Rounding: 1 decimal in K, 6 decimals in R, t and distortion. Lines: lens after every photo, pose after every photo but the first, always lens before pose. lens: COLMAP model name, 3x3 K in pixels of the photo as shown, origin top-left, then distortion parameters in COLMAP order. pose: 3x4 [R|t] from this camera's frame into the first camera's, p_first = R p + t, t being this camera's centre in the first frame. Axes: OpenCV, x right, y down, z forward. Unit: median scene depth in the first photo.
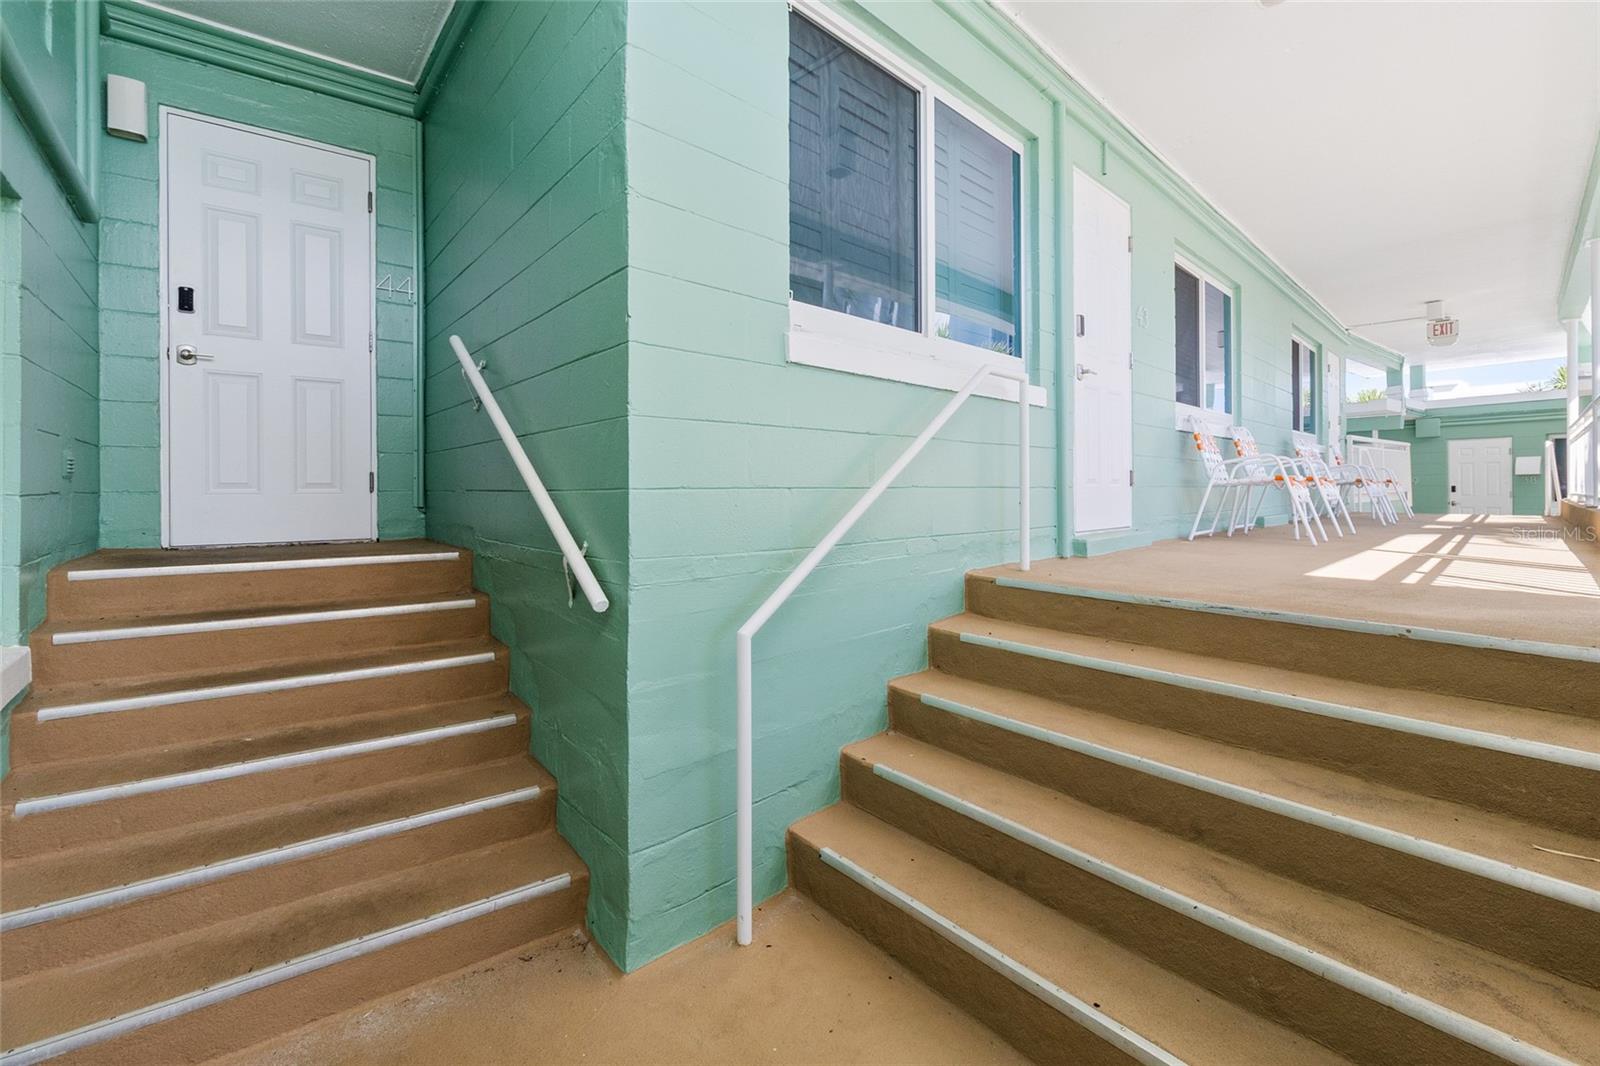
lens RADIAL K [[753.2, 0, 862.0], [0, 753.2, 493.4], [0, 0, 1]] dist [0.002501, -0.000179]
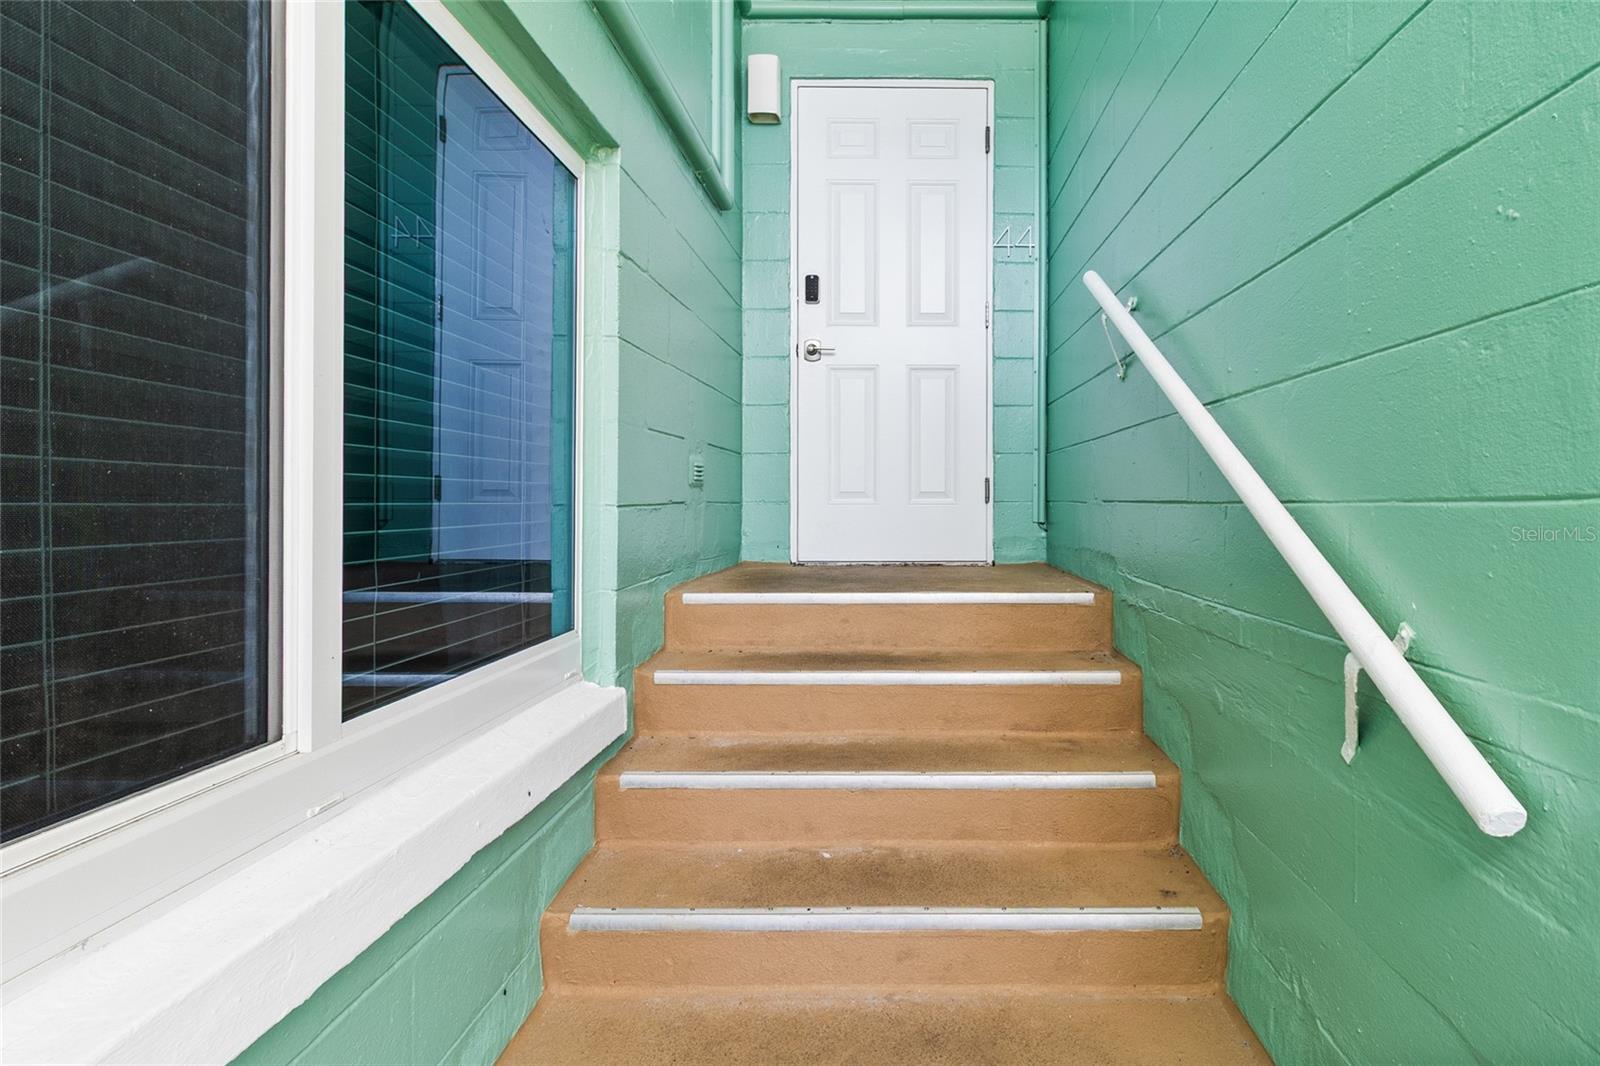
lens RADIAL K [[762.8, 0, 837.7], [0, 762.8, 505.7], [0, 0, 1]] dist [0.002251, 0.000371]
pose [[0.709259, 0.006095, -0.704922, -0.230560], [-0.005034, 0.999981, 0.003582, -0.000887], [0.704930, 0.001008, 0.709276, 0.377098]]
